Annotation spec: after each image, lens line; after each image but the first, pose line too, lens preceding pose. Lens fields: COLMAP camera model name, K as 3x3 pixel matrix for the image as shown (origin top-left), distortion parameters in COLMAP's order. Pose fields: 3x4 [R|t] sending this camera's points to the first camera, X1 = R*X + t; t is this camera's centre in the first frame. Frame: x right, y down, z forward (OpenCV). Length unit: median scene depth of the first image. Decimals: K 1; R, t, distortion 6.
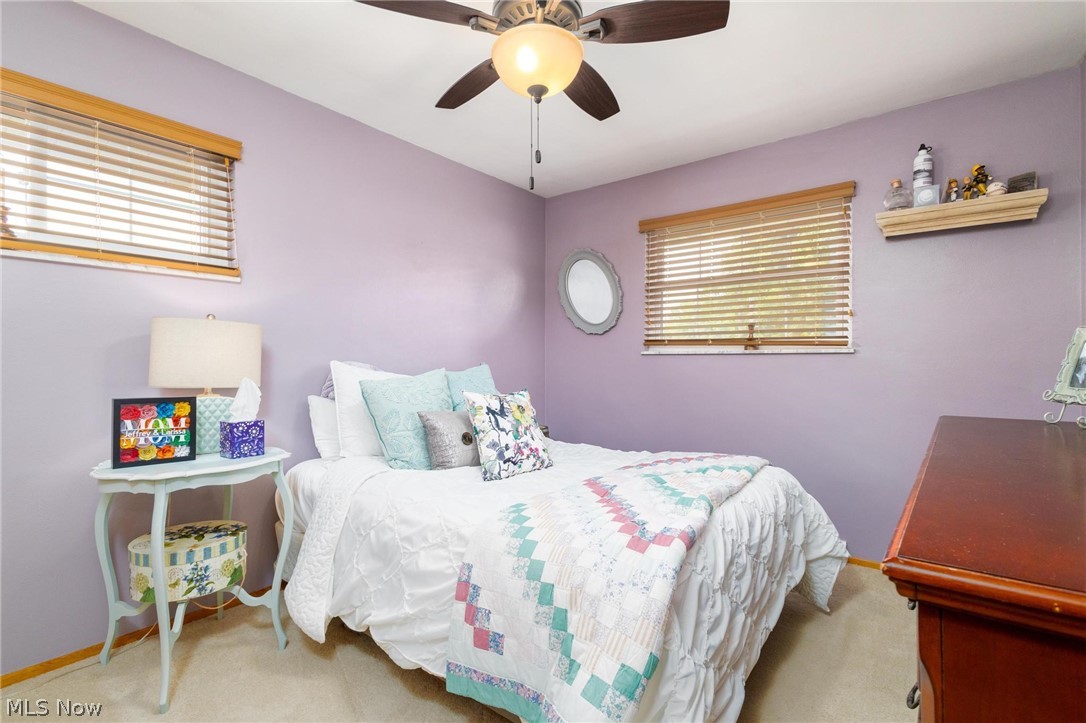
lens RADIAL K [[504.0, 0, 541.0], [0, 504.0, 364.1], [0, 0, 1]] dist [0.013177, -0.003744]
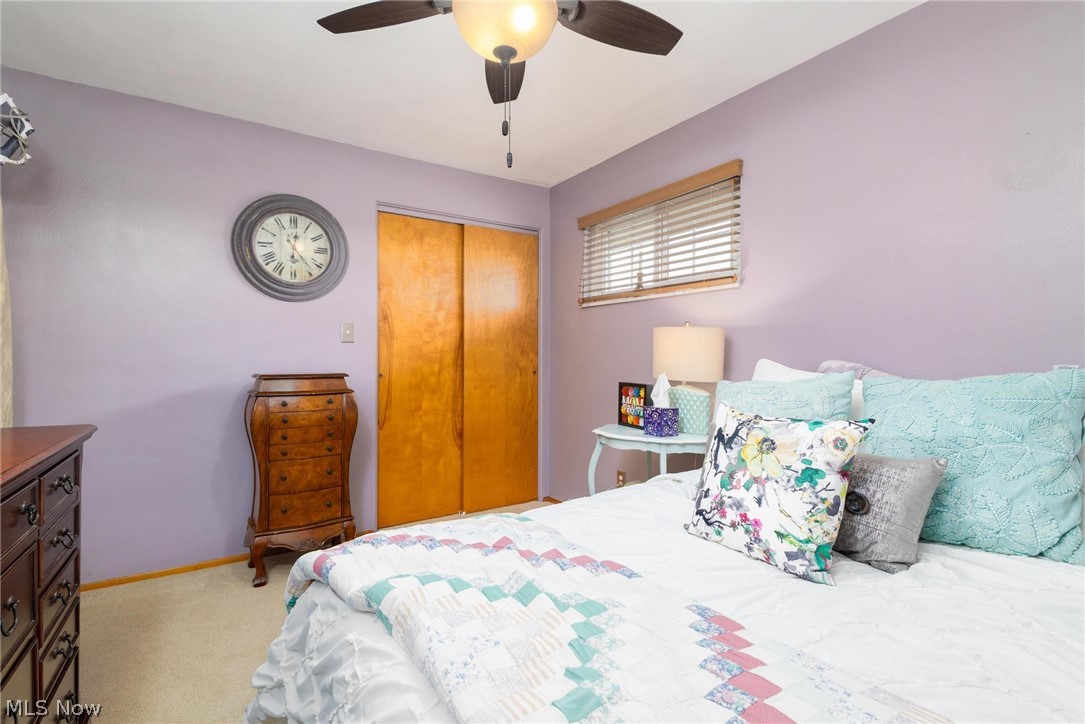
lens RADIAL K [[503.6, 0, 540.6], [0, 503.6, 357.2], [0, 0, 1]] dist [0.013177, -0.003744]
pose [[-0.318259, 0.002513, -0.948001, 0.618126], [0.000267, 0.999997, 0.002561, -0.012610], [0.948004, 0.000562, -0.318258, 1.004114]]
